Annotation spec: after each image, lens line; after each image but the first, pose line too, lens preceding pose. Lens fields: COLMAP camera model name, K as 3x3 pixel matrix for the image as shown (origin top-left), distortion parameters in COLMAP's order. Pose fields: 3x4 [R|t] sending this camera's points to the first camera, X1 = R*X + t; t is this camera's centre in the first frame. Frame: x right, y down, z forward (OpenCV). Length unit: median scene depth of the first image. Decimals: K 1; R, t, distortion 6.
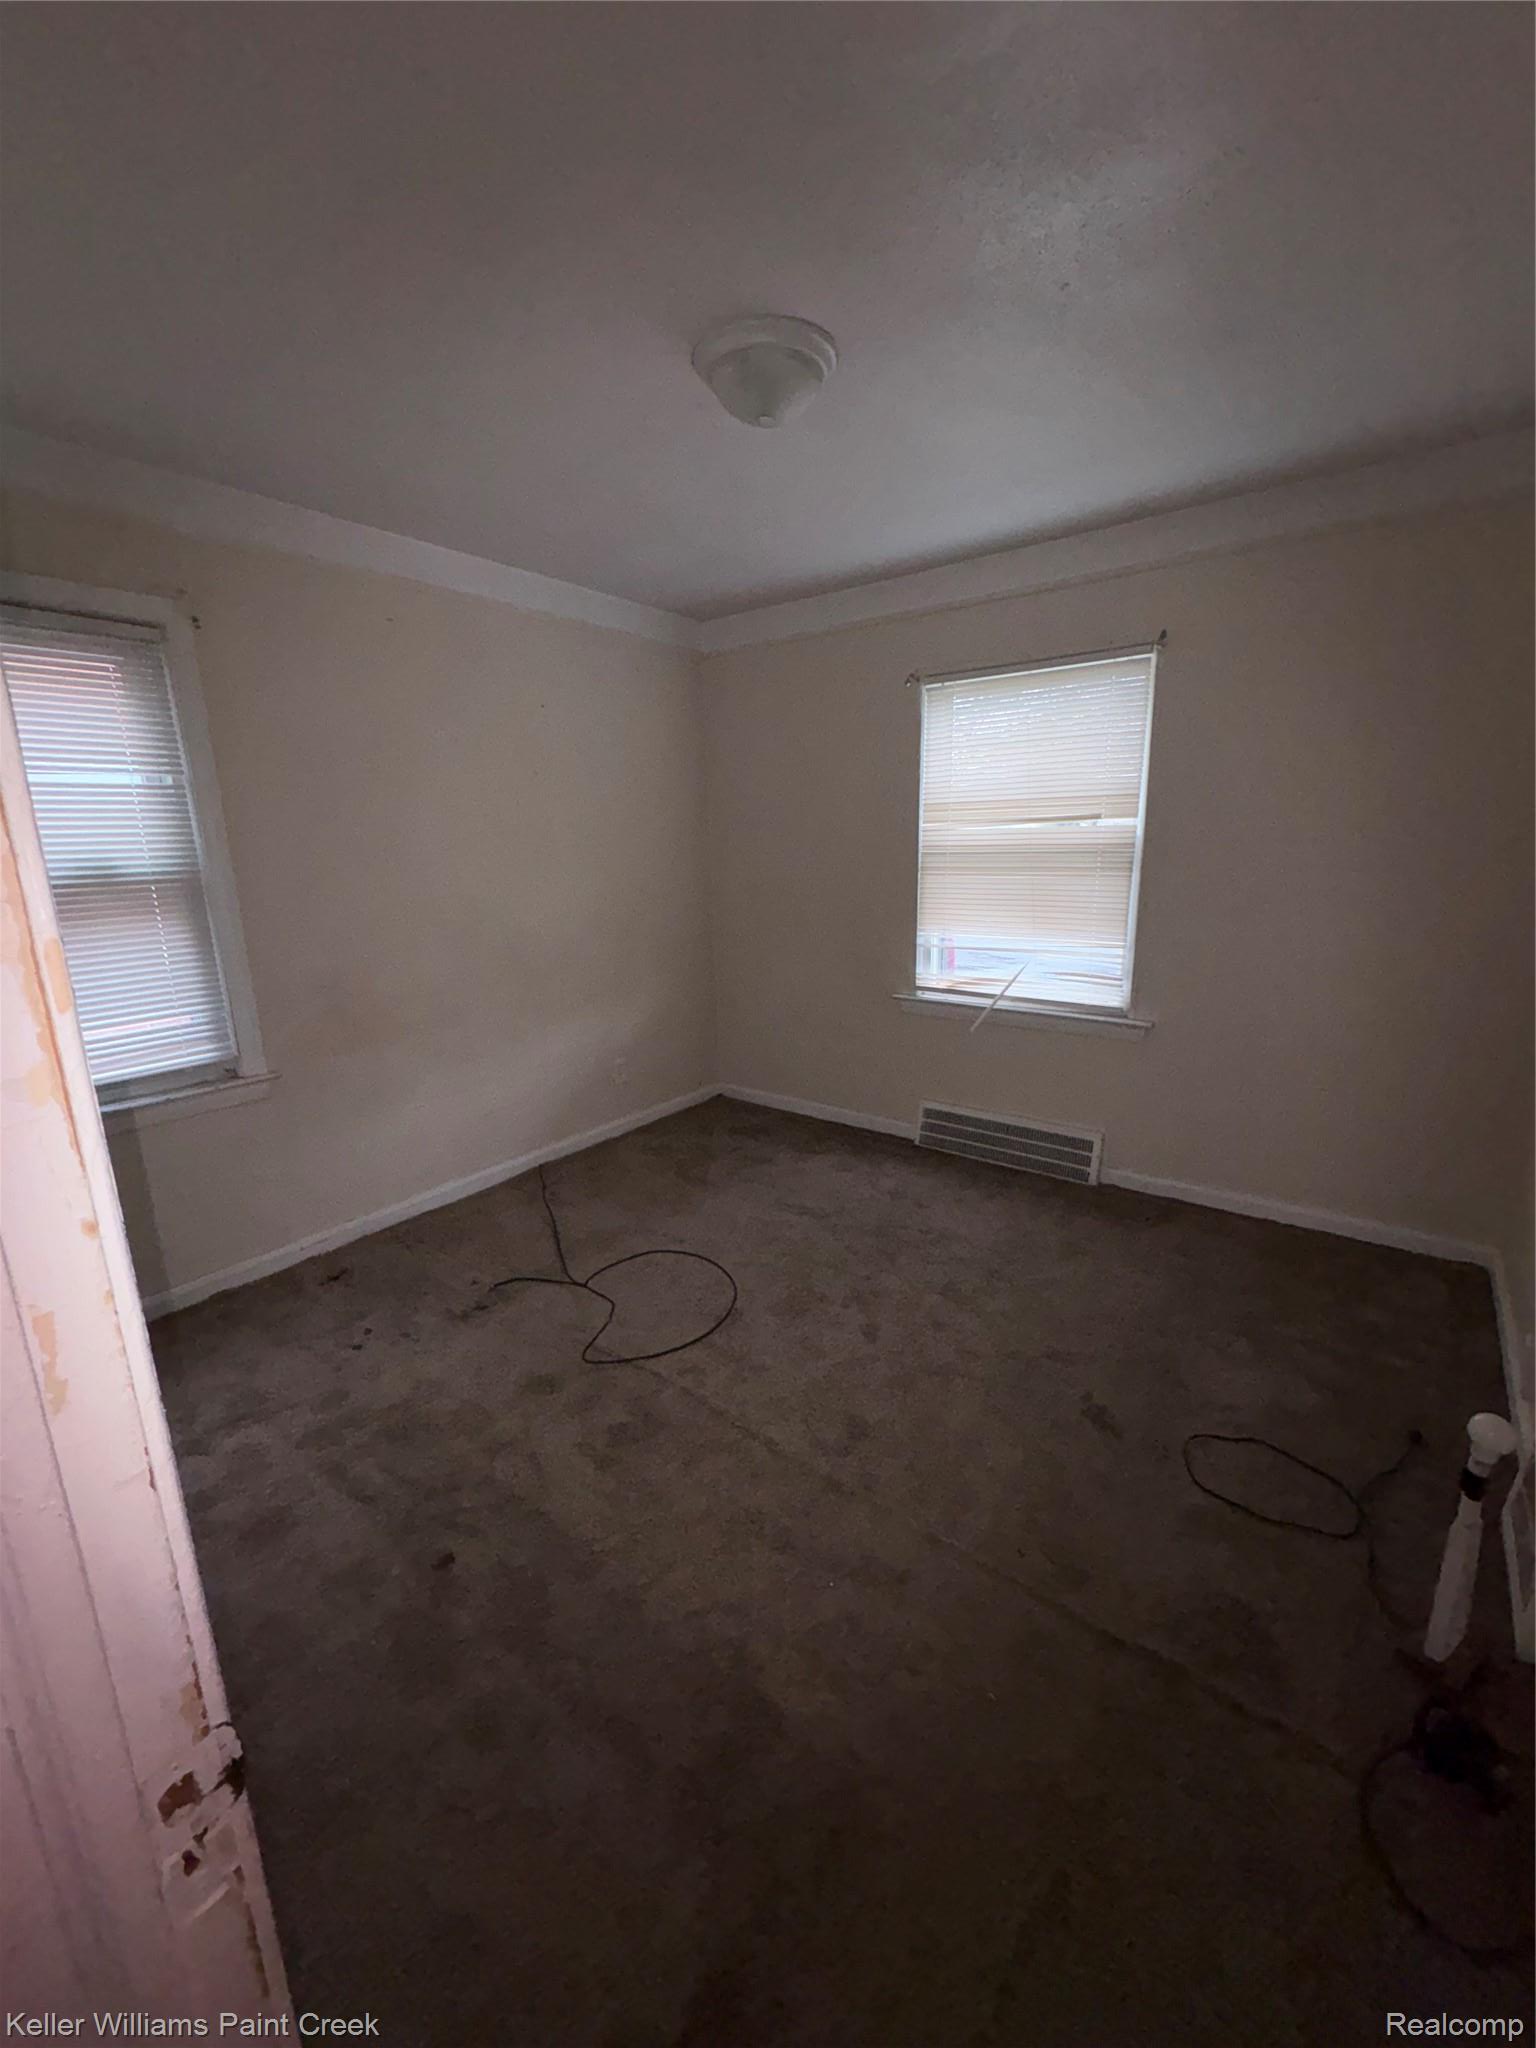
lens RADIAL K [[822.2, 0, 767.3], [0, 822.2, 1026.8], [0, 0, 1]] dist [0.000749, -0.000104]
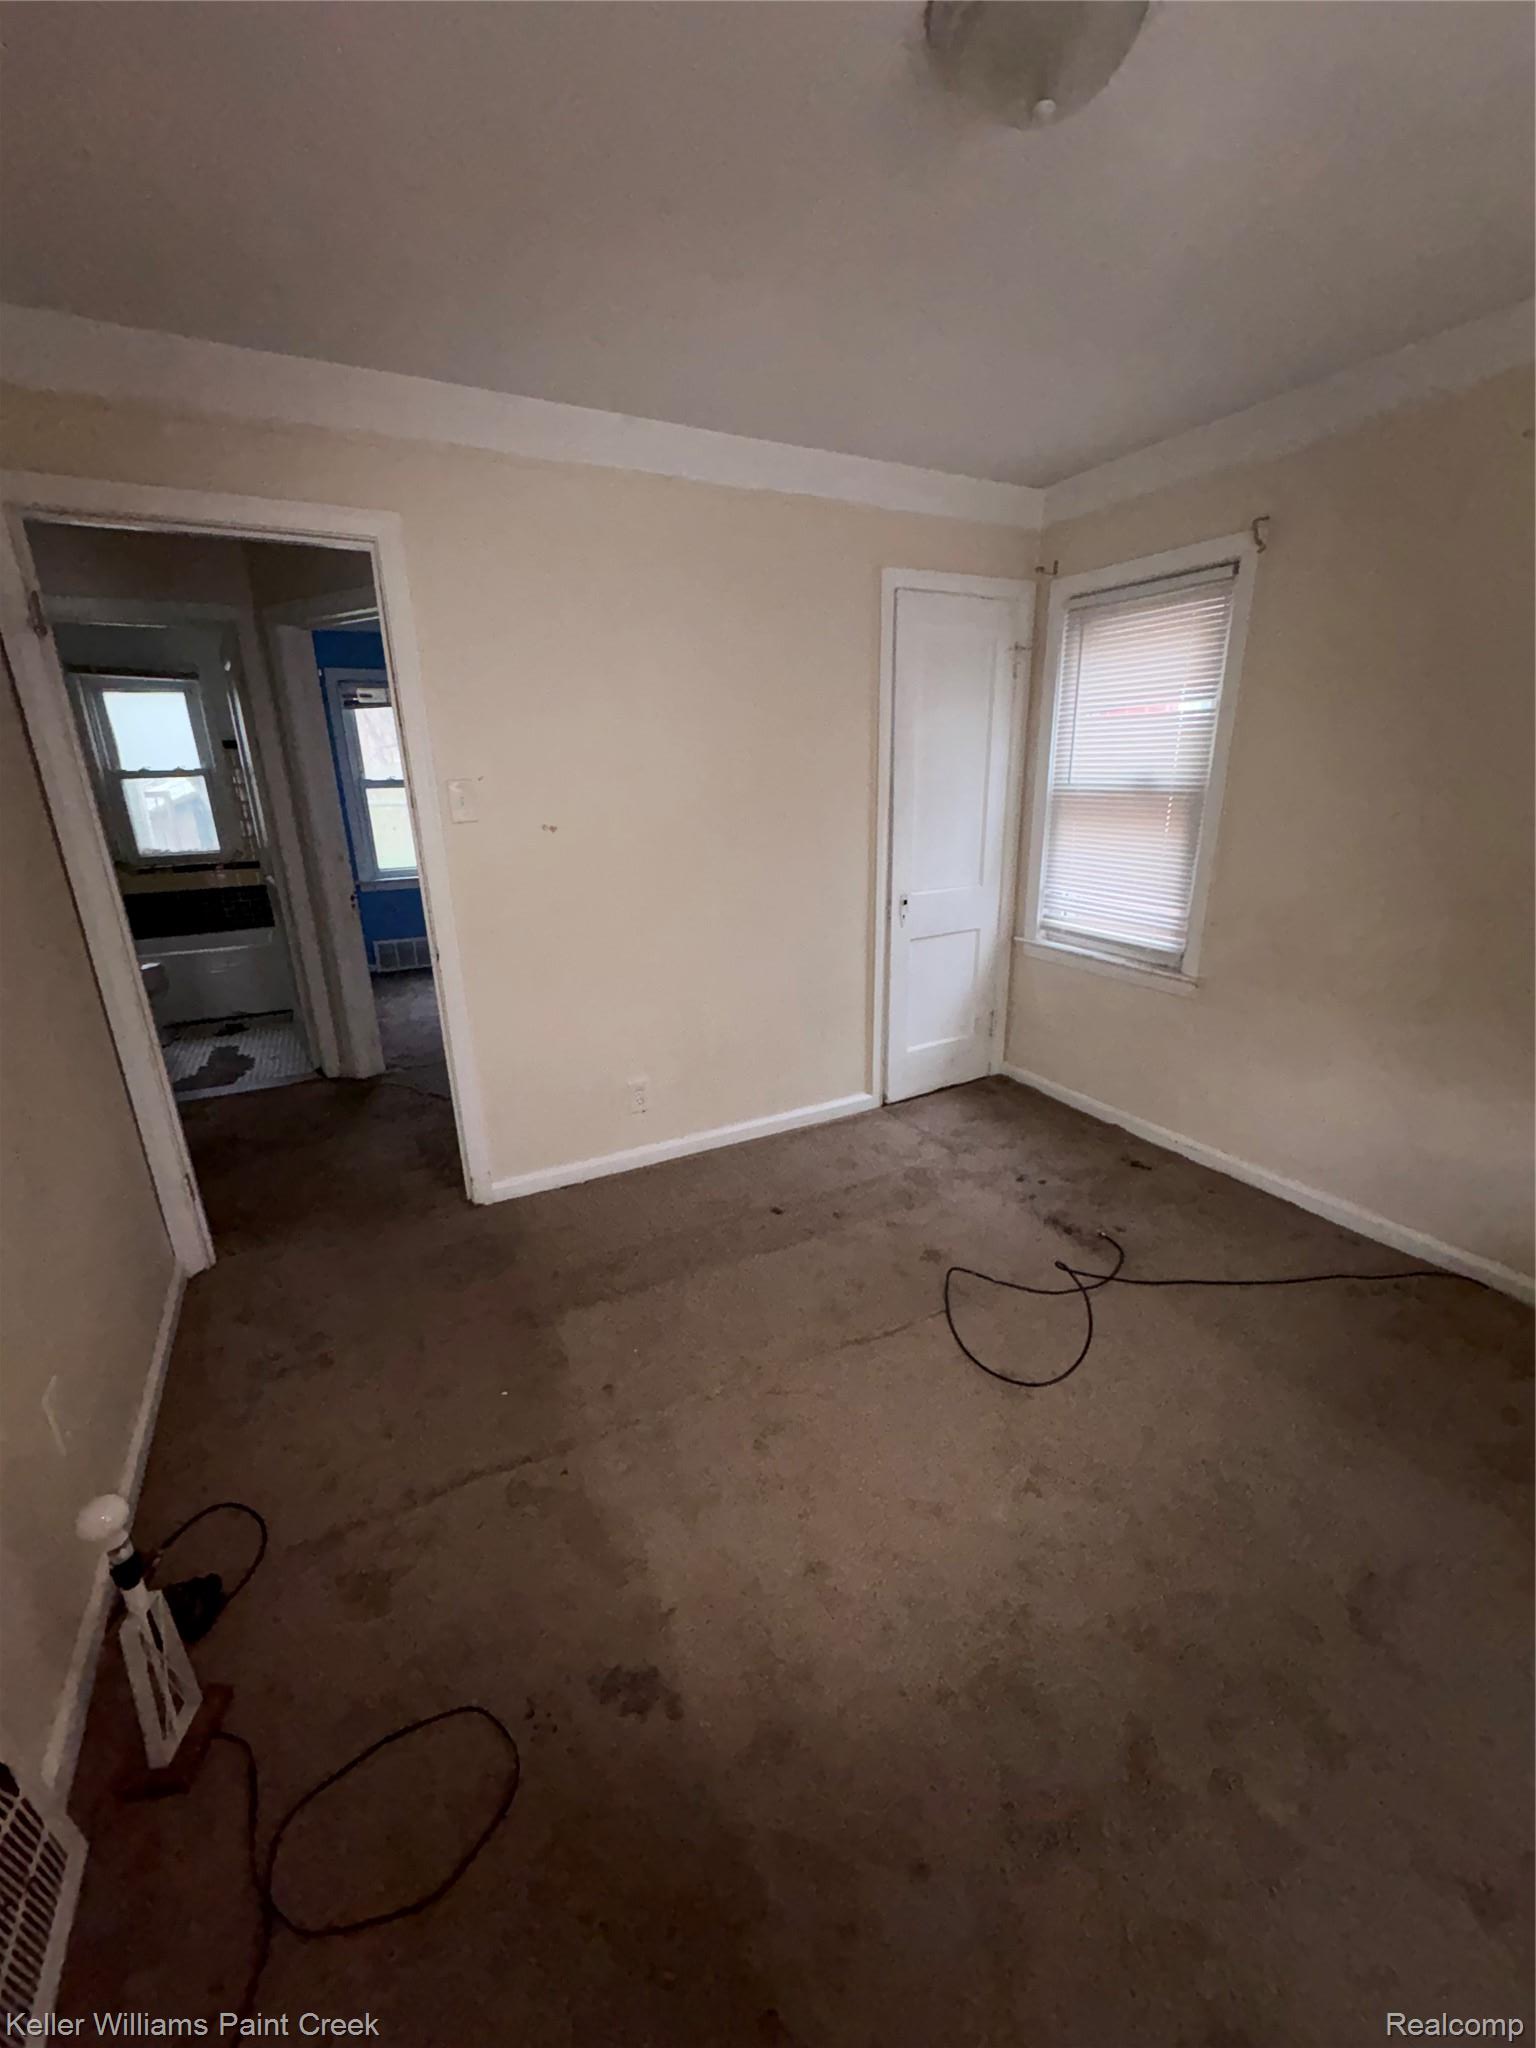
lens RADIAL K [[822.2, 0, 777.8], [0, 822.2, 1023.8], [0, 0, 1]] dist [0.000749, -0.000104]
pose [[-0.402779, 0.305739, -0.862724, 0.606913], [-0.180228, 0.897616, 0.402247, -0.239852], [0.897378, 0.317503, -0.306438, 0.900019]]
